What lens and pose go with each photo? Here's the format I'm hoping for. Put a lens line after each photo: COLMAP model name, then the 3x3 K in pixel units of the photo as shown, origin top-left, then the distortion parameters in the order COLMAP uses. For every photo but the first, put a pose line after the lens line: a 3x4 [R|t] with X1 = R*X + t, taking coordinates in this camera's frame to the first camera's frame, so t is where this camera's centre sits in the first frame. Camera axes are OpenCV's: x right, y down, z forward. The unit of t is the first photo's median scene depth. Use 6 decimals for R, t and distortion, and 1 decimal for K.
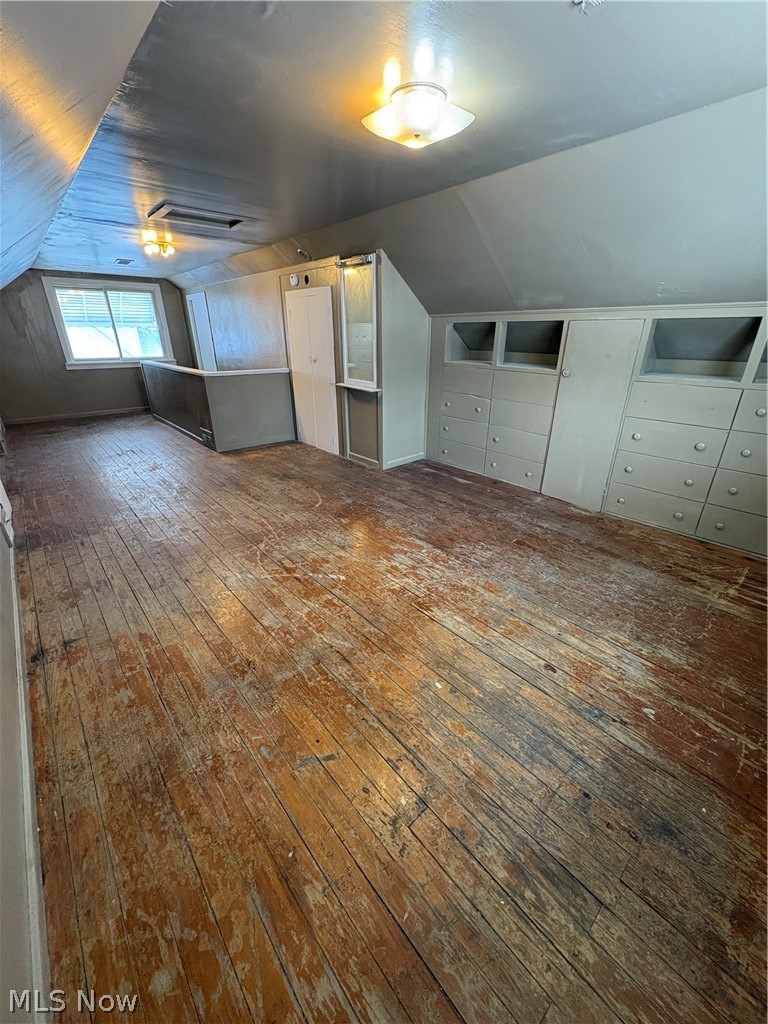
lens RADIAL K [[407.7, 0, 385.0], [0, 407.7, 512.6], [0, 0, 1]] dist [-0.000059, 0.000142]
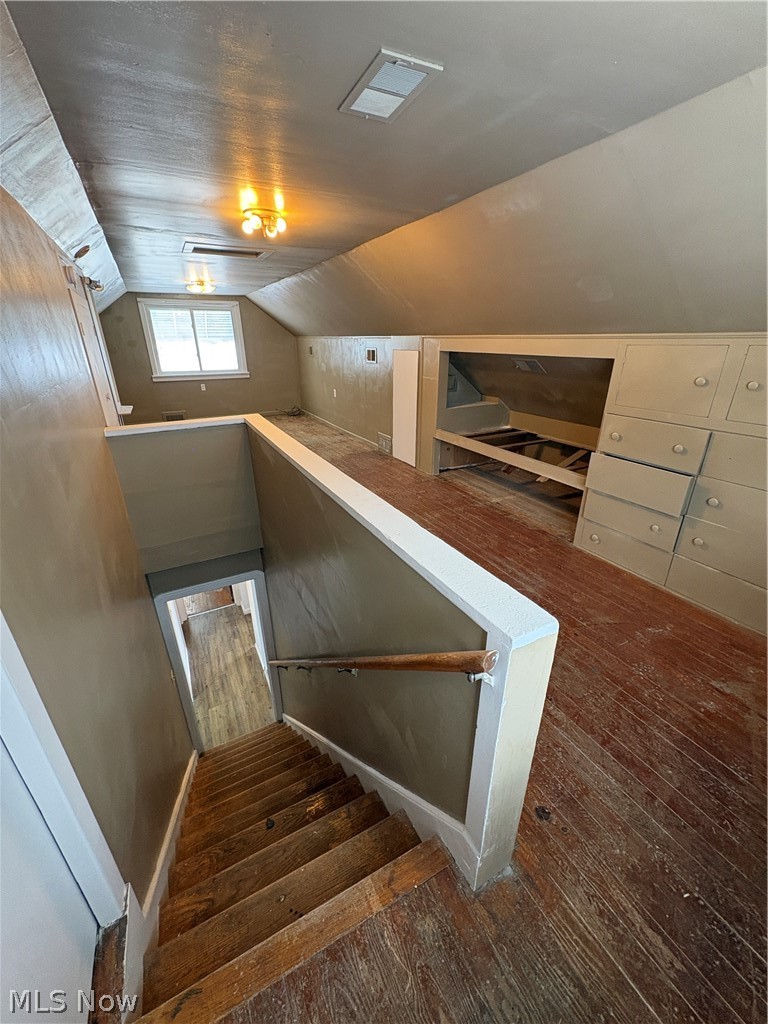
lens RADIAL K [[407.7, 0, 385.0], [0, 407.7, 512.6], [0, 0, 1]] dist [-0.000059, 0.000142]
pose [[-0.975120, -0.085158, 0.204667, -0.958618], [0.093293, 0.679876, 0.727369, -0.844076], [-0.201090, 0.728366, -0.655016, 1.801693]]
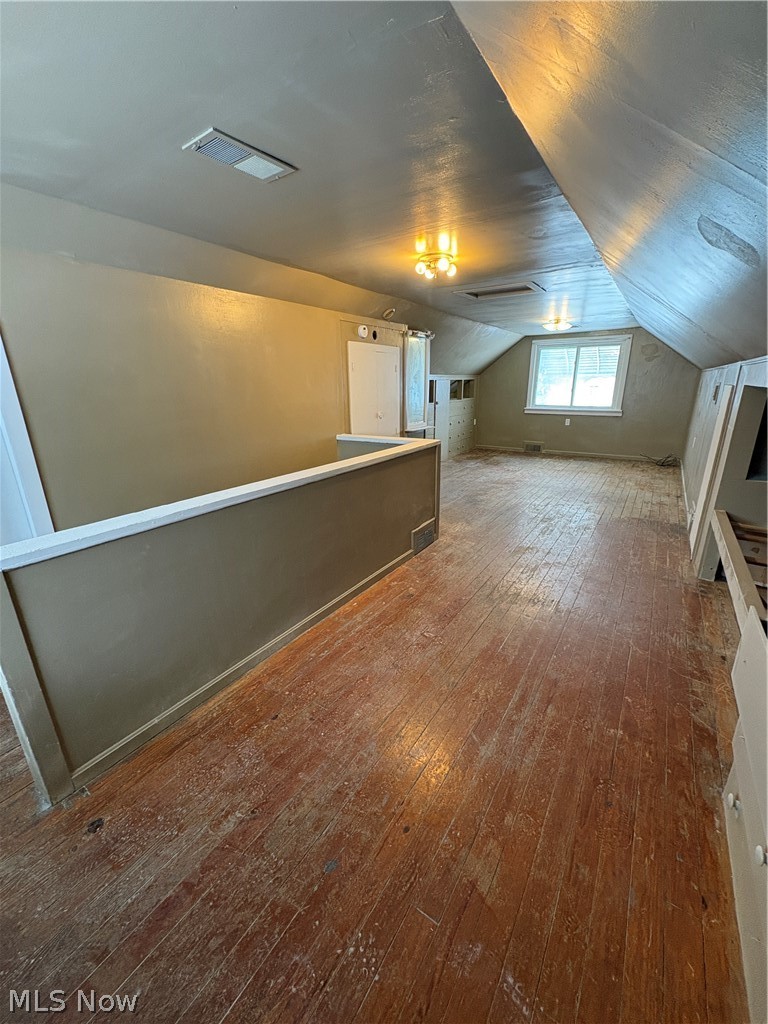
lens RADIAL K [[407.7, 0, 385.0], [0, 407.7, 512.6], [0, 0, 1]] dist [-0.000059, 0.000142]
pose [[-0.264894, -0.293761, 0.918442, -1.344450], [0.405570, 0.830183, 0.382504, -0.654874], [-0.874840, 0.473816, -0.100770, 1.428581]]
